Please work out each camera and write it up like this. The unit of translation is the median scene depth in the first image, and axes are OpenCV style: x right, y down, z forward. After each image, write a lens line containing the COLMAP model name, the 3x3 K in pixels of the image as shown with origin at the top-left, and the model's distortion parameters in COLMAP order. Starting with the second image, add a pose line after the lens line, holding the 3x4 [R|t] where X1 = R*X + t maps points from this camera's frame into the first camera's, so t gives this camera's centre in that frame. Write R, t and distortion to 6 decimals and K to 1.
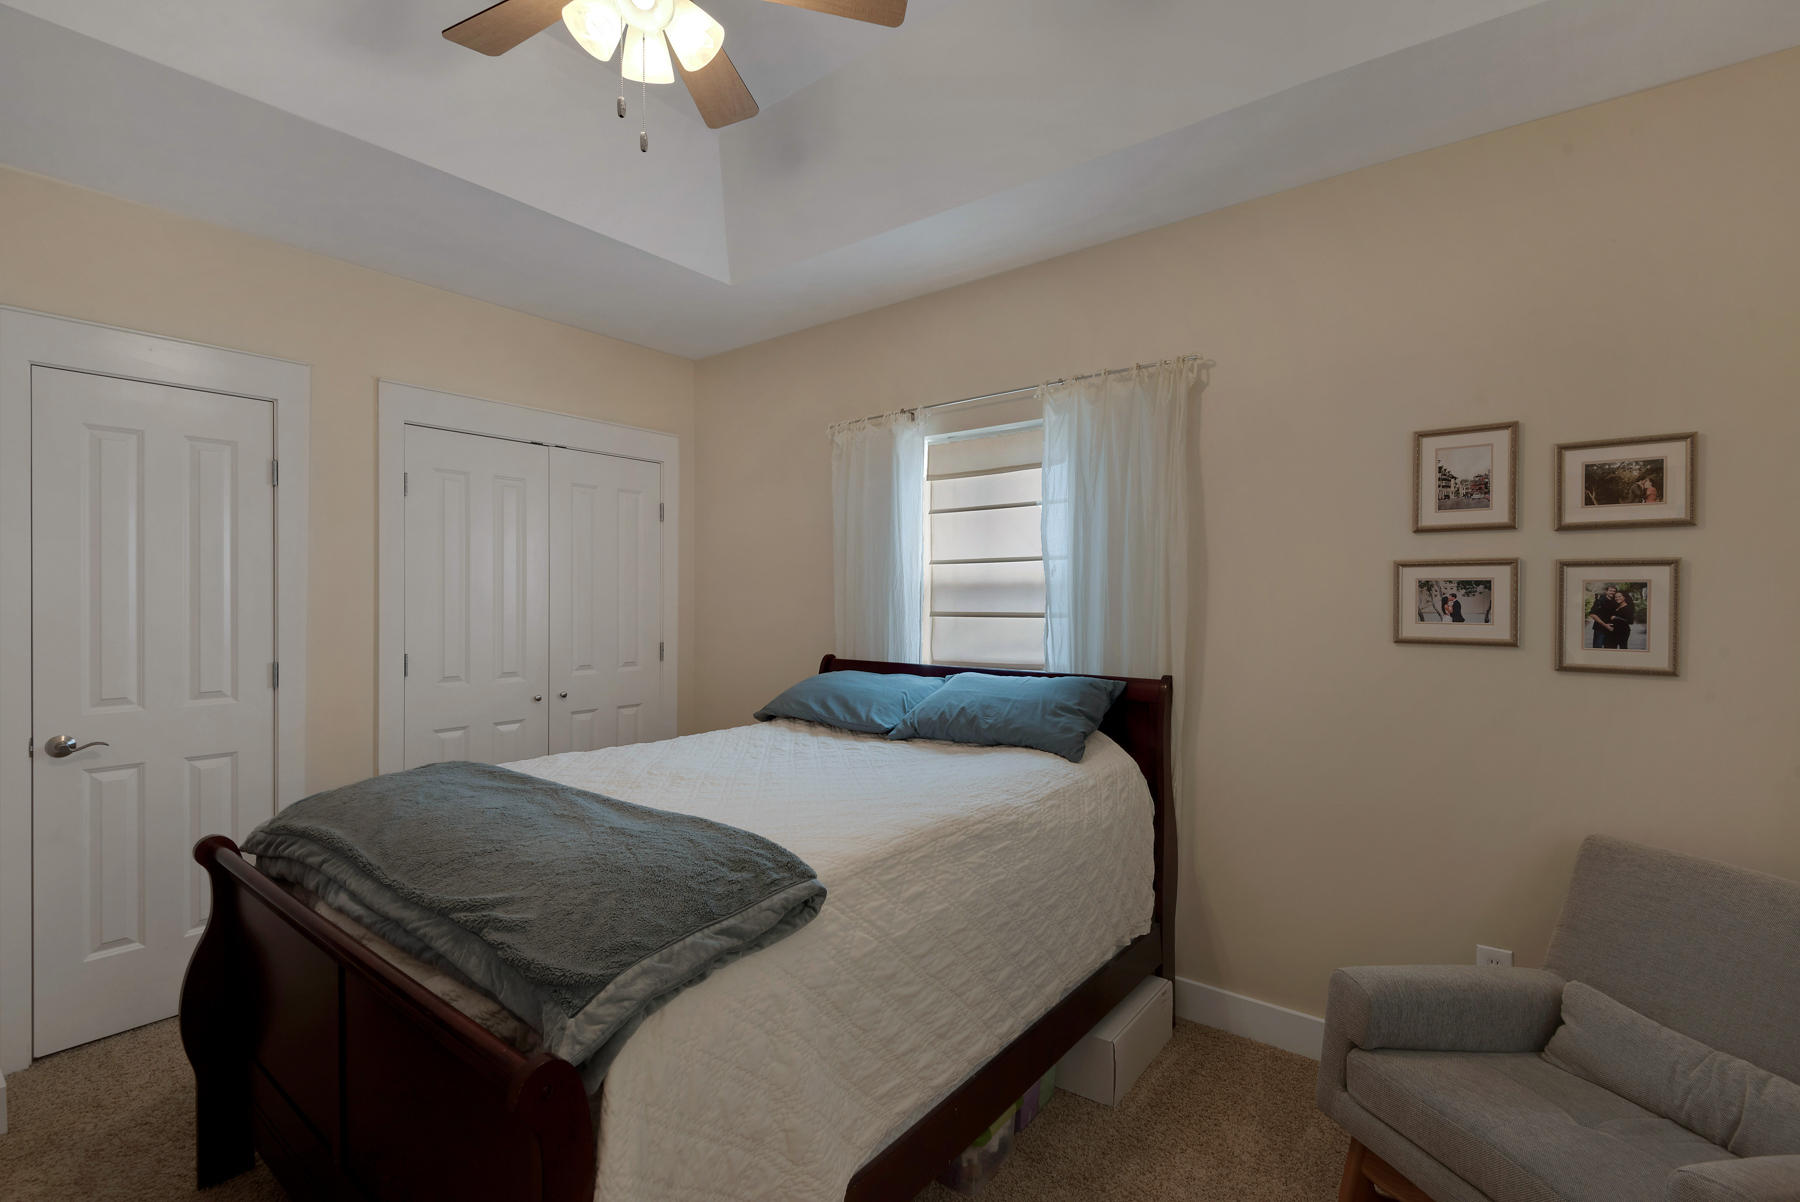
lens RADIAL K [[803.0, 0, 900.0], [0, 803.0, 601.0], [0, 0, 1]] dist [0.036967, -0.023160]
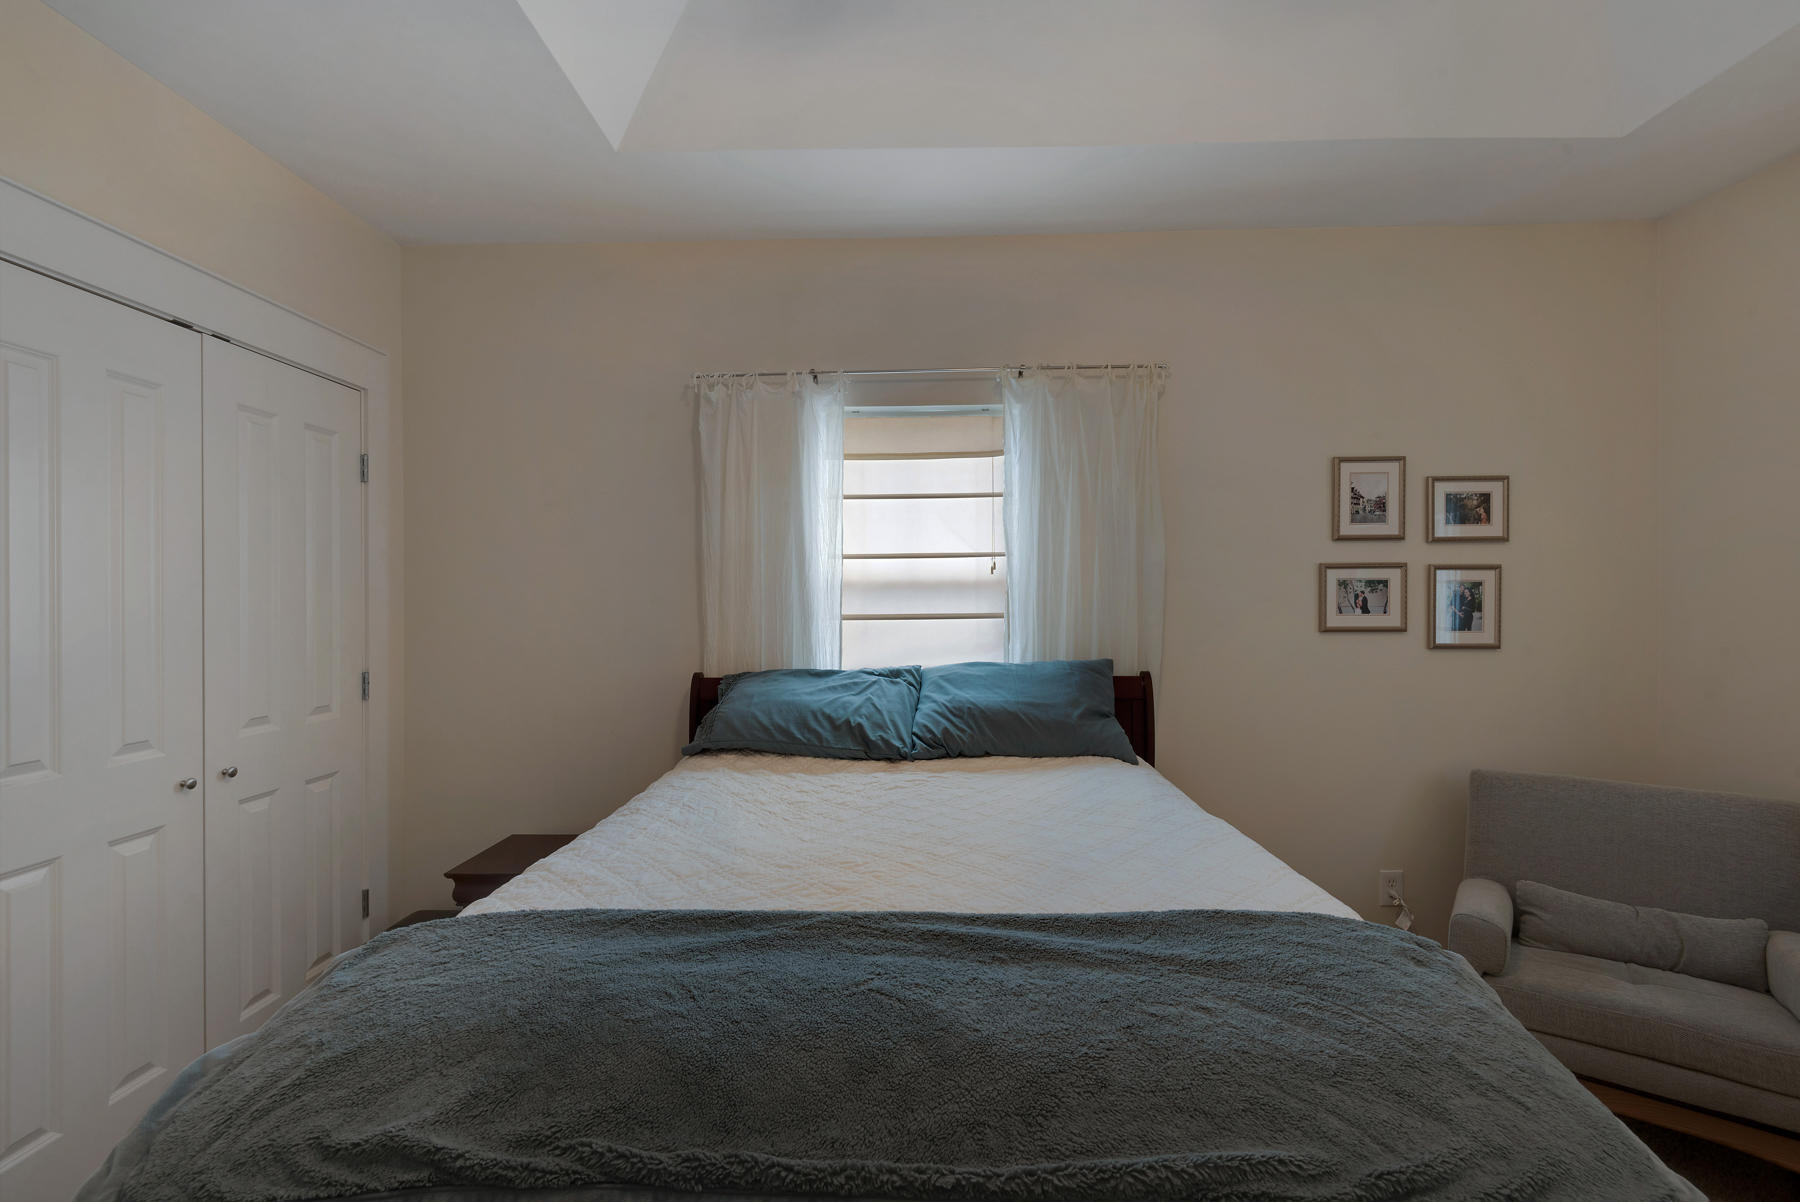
lens RADIAL K [[803.0, 0, 900.0], [0, 803.0, 601.0], [0, 0, 1]] dist [0.036967, -0.023160]
pose [[0.806290, -0.006828, 0.591480, -0.619085], [0.010497, 0.999941, -0.002766, 0.002709], [-0.591427, 0.008439, 0.806315, 0.422388]]
